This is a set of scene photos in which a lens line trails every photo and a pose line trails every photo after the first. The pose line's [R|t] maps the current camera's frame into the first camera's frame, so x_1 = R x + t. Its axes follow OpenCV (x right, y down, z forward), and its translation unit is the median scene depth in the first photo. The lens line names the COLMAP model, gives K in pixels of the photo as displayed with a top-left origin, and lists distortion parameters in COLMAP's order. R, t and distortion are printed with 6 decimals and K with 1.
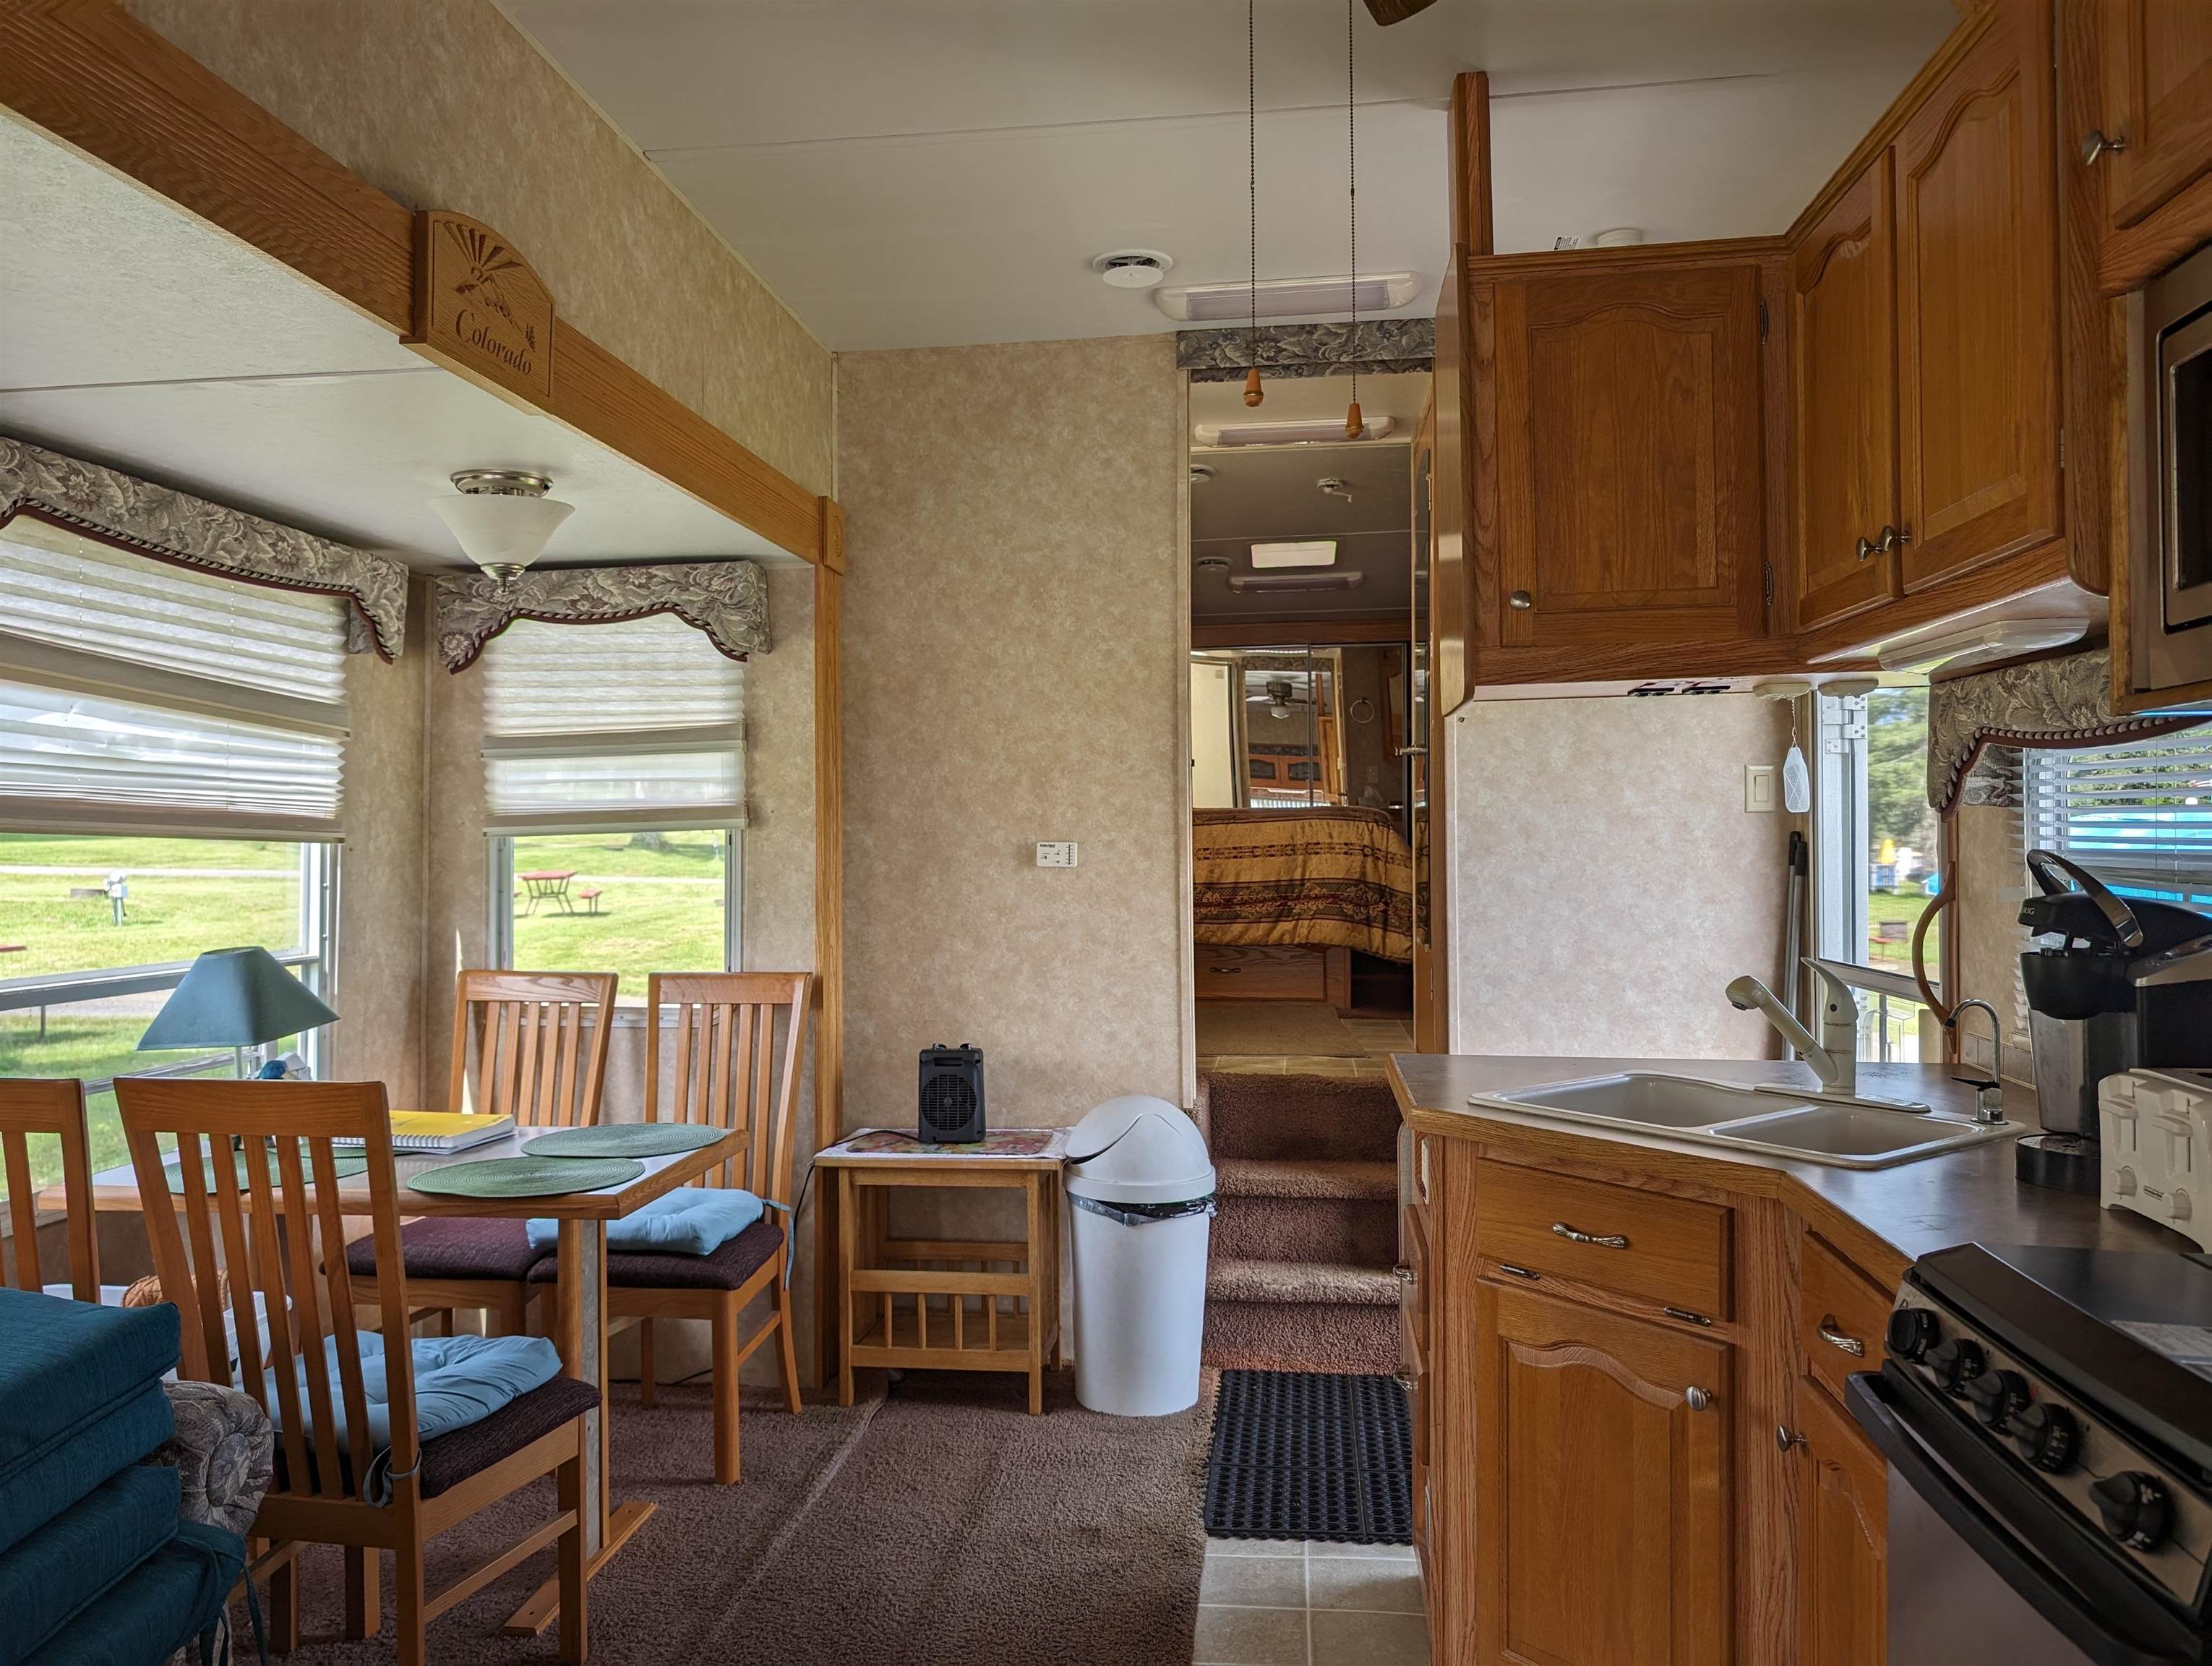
lens RADIAL K [[1589.5, 0, 1093.9], [0, 1589.5, 832.2], [0, 0, 1]] dist [0.006693, -0.004280]
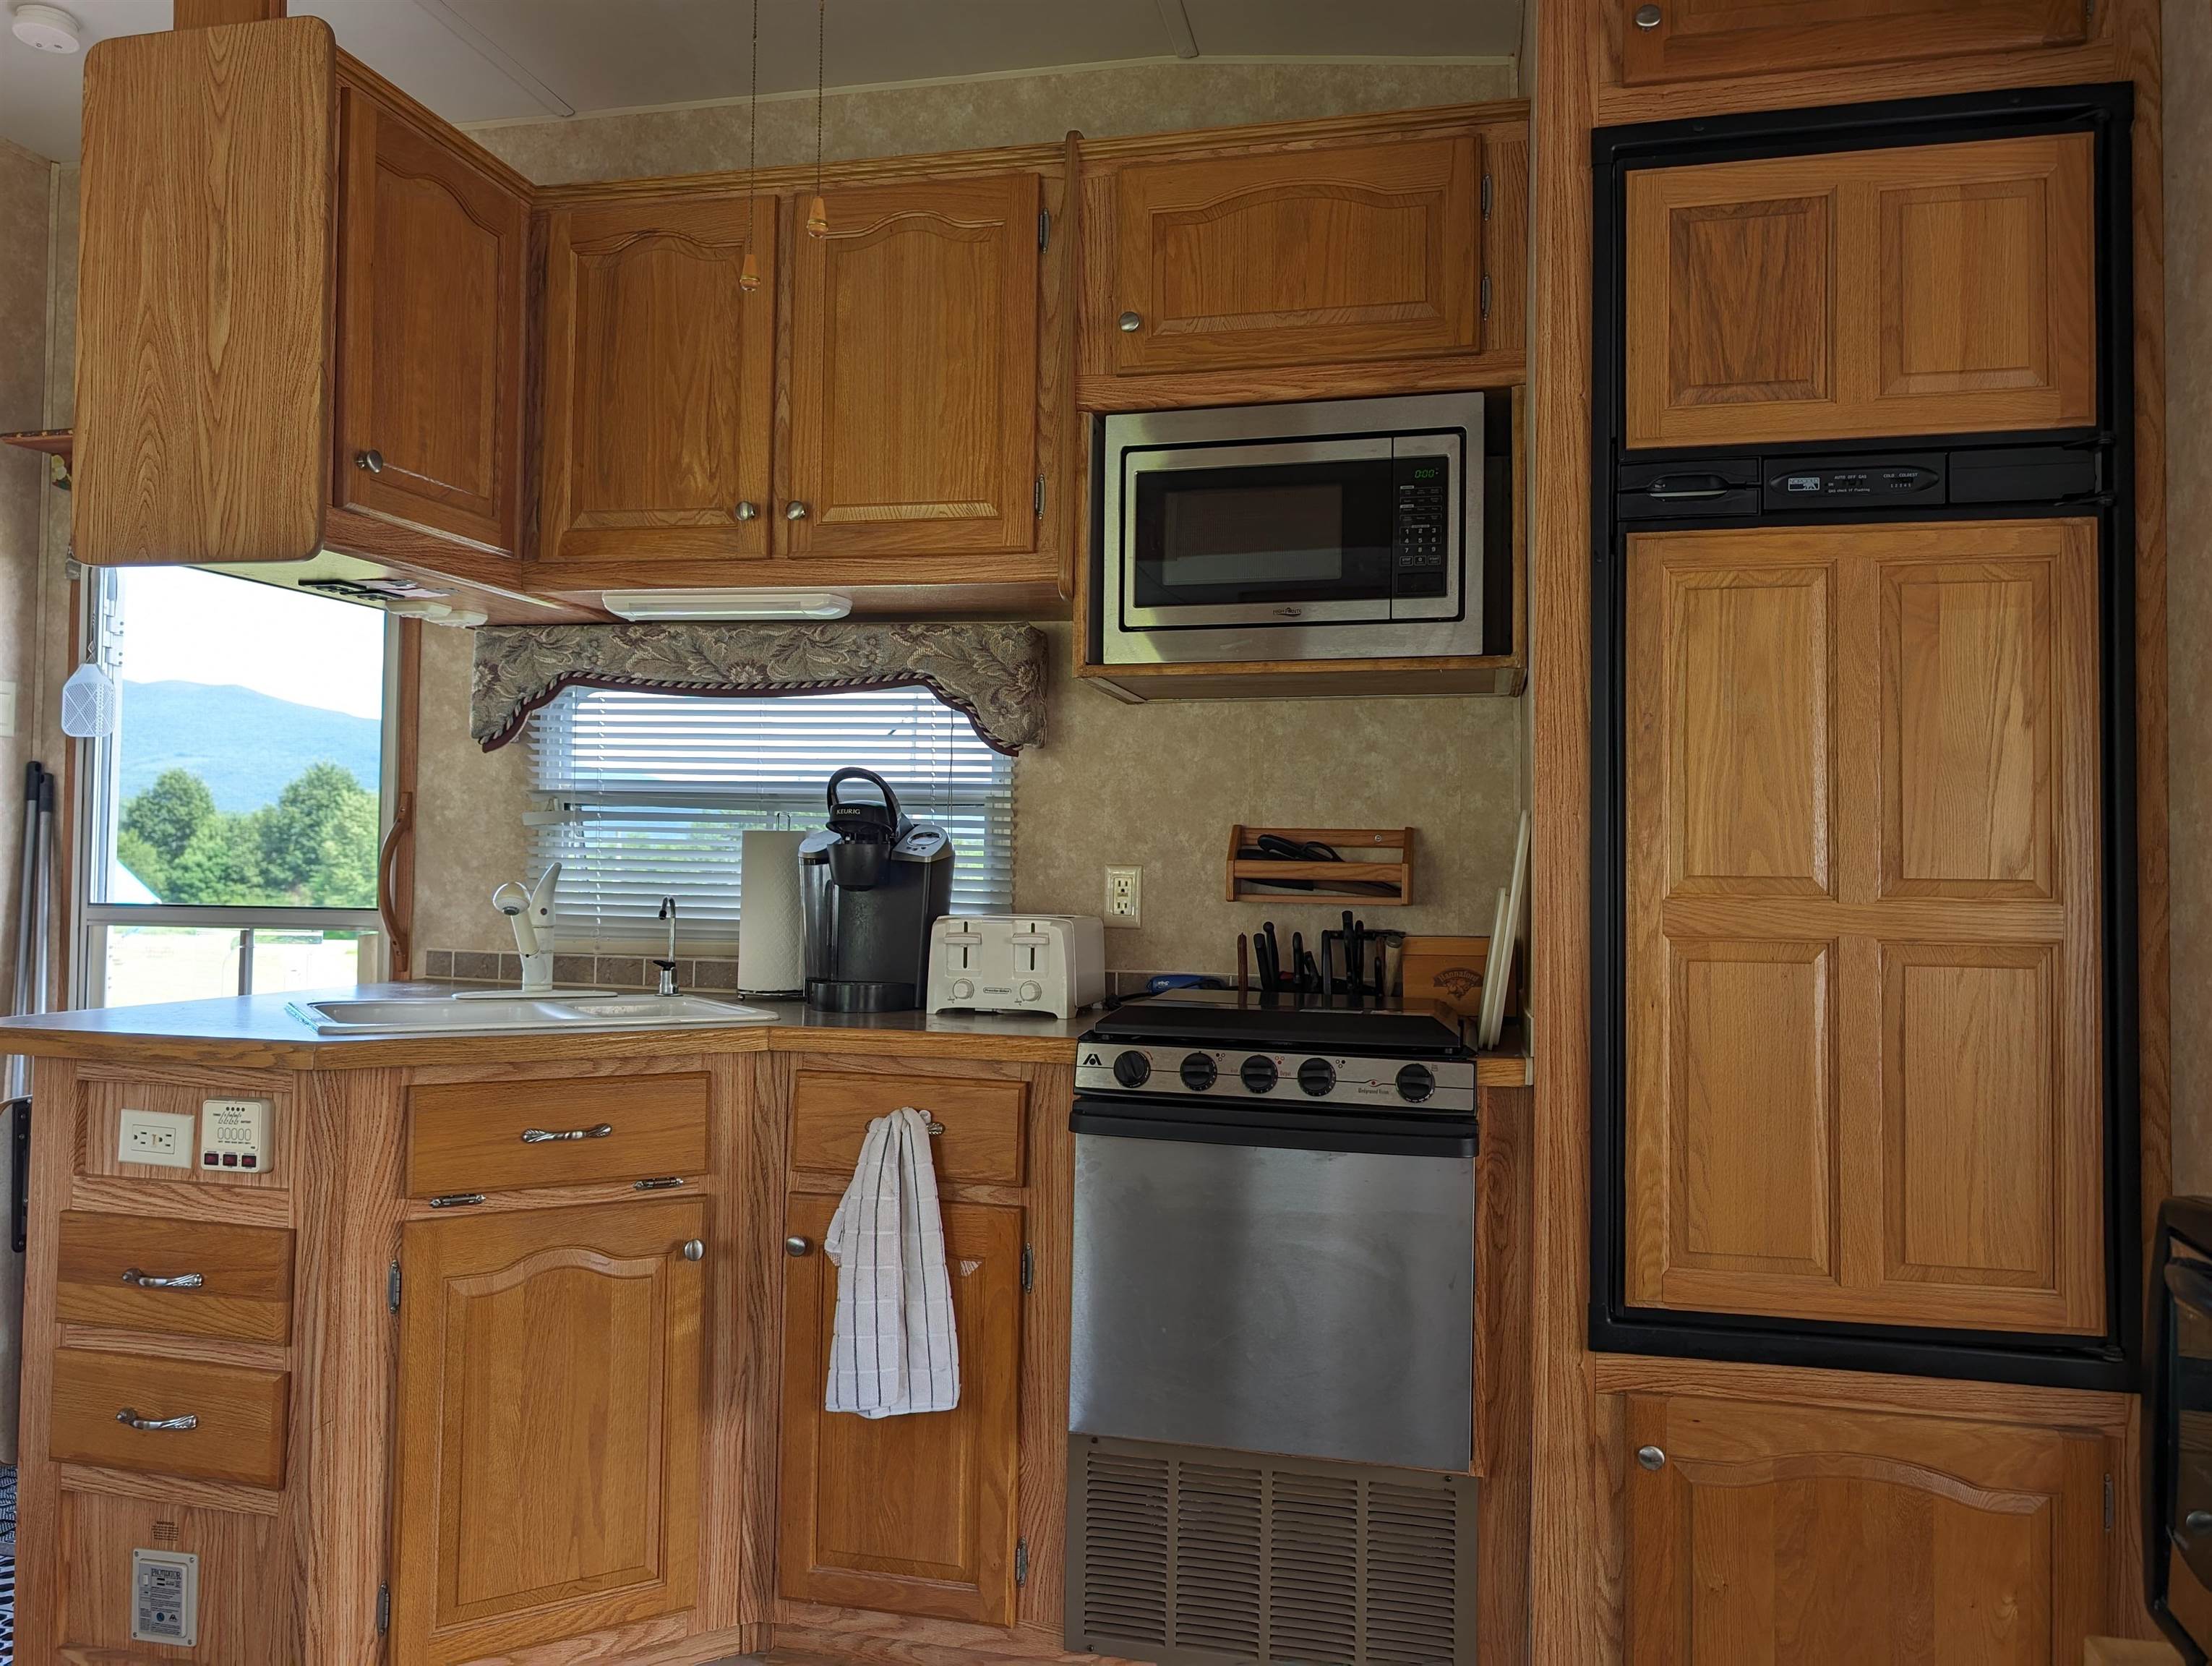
lens RADIAL K [[1577.1, 0, 1108.6], [0, 1577.1, 815.6], [0, 0, 1]] dist [0.007886, -0.000428]
pose [[0.102097, 0.038001, 0.994048, -0.369271], [-0.021127, 0.999128, -0.036025, 0.049416], [-0.994550, -0.017323, 0.102811, 0.331108]]
